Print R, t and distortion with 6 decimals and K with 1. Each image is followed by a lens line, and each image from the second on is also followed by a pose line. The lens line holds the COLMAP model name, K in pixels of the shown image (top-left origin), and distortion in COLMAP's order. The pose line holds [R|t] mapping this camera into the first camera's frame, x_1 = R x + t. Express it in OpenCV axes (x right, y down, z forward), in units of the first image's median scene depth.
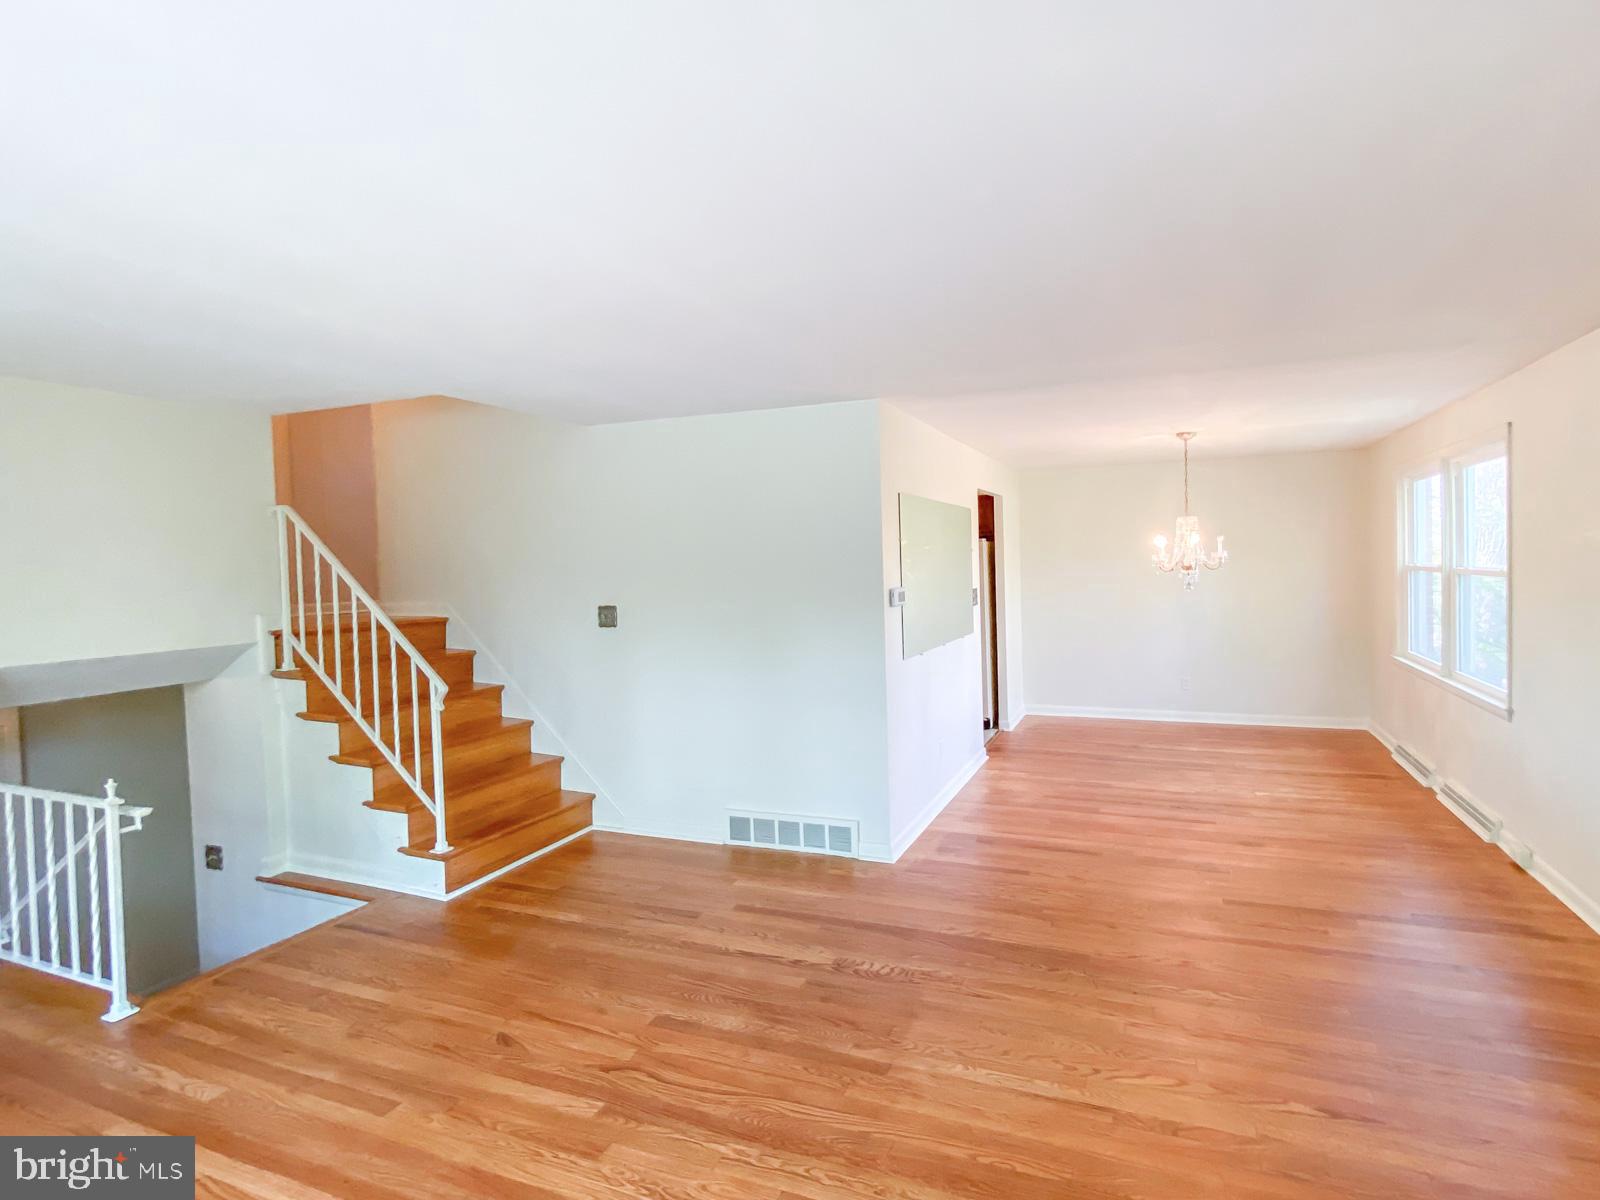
lens RADIAL K [[746.8, 0, 922.0], [0, 746.8, 581.3], [0, 0, 1]] dist [-0.003790, -0.000400]
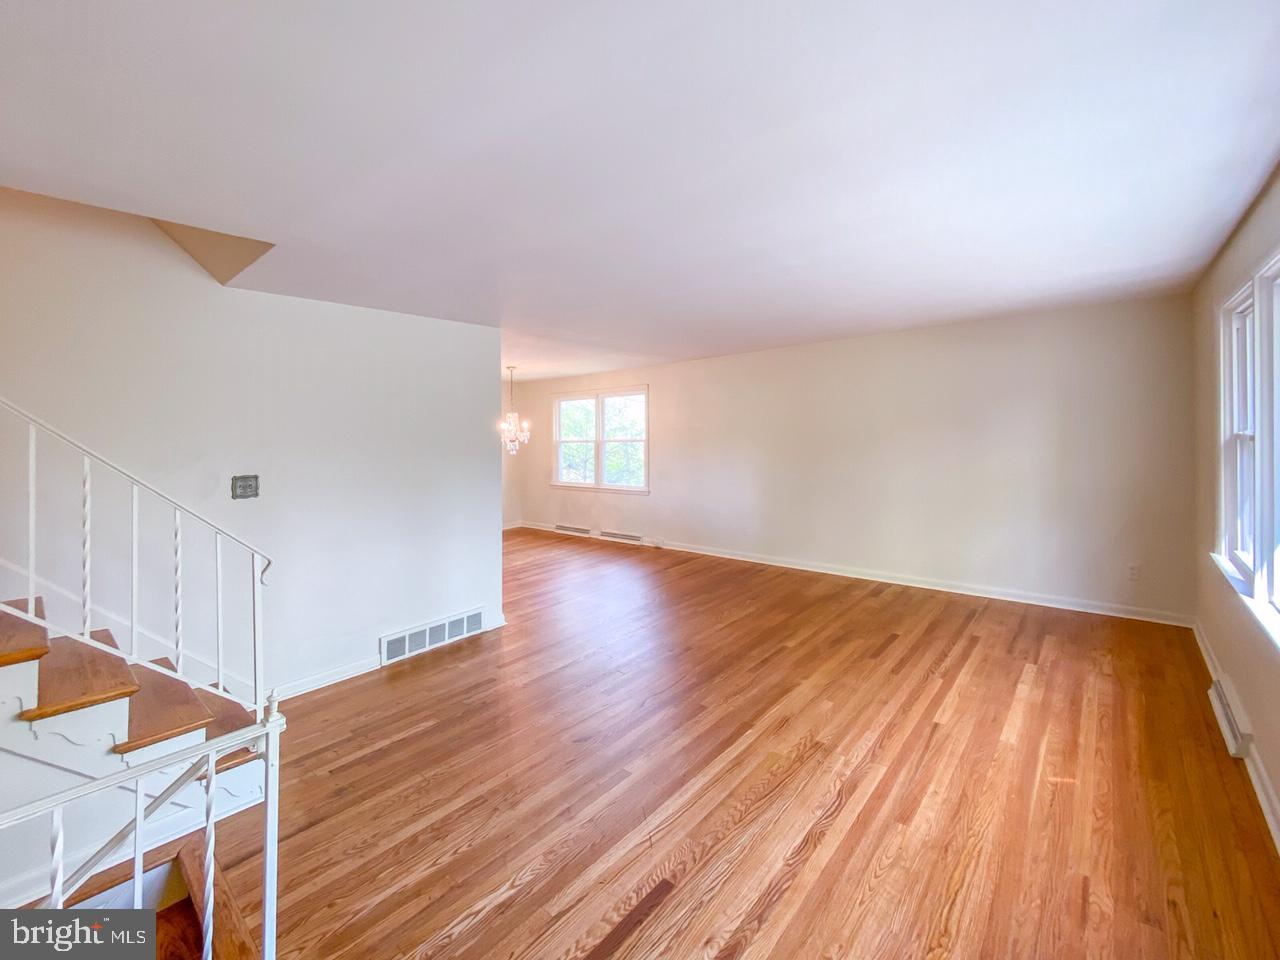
lens RADIAL K [[535.5, 0, 641.0], [0, 535.5, 450.4], [0, 0, 1]] dist [0.001126, 0.000164]
pose [[0.384994, -0.014696, 0.922802, -0.992602], [0.046395, 0.998917, -0.003448, 0.029995], [-0.921752, 0.044141, 0.385259, 0.298675]]
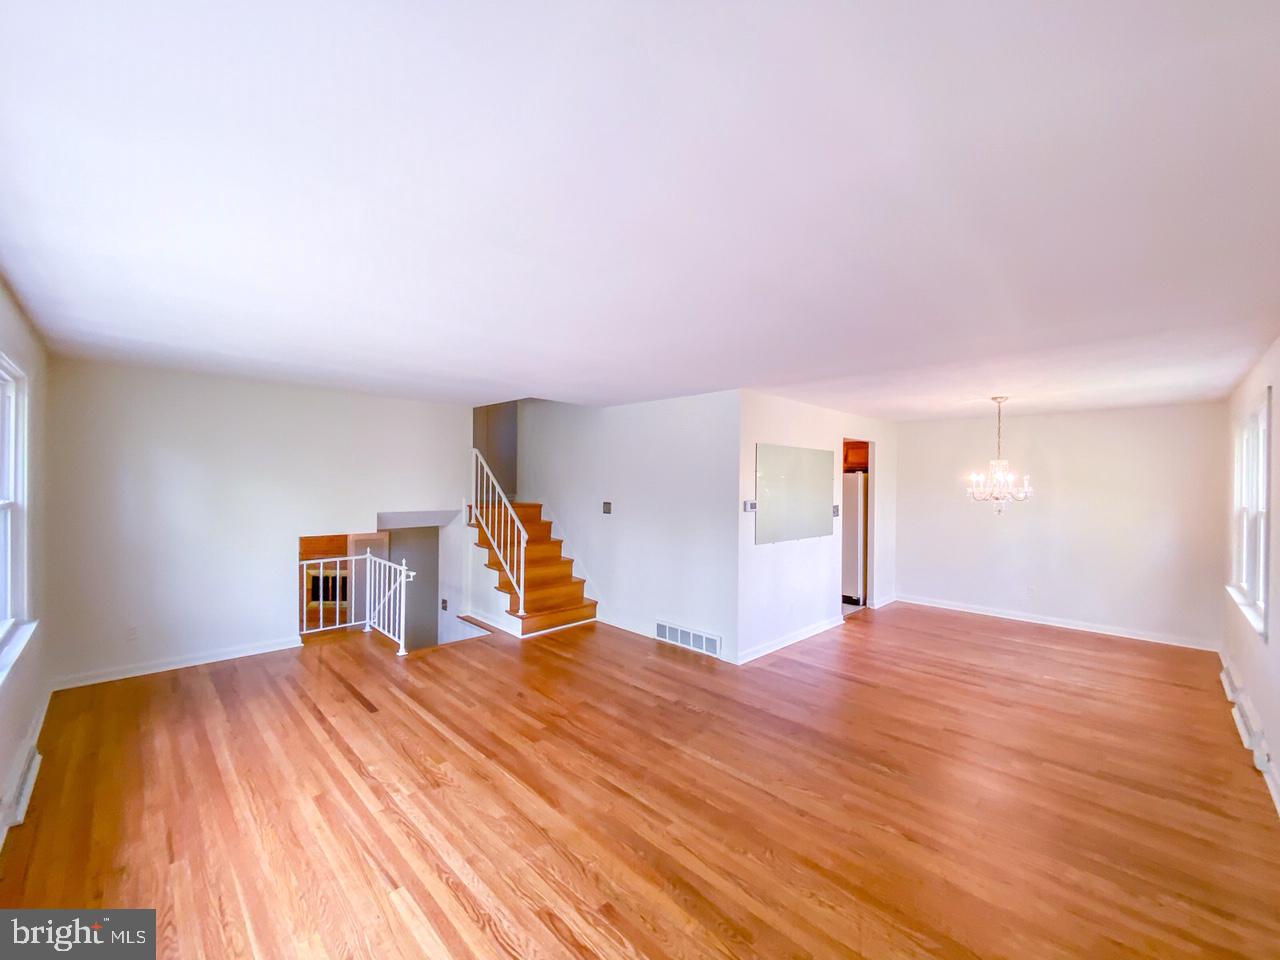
lens RADIAL K [[518.2, 0, 642.8], [0, 518.2, 488.0], [0, 0, 1]] dist [0.001922, -0.000313]
pose [[0.894992, 0.042770, -0.444026, 0.276519], [-0.049077, 0.998791, -0.002713, -0.004342], [0.443373, 0.024220, 0.896010, -0.151198]]
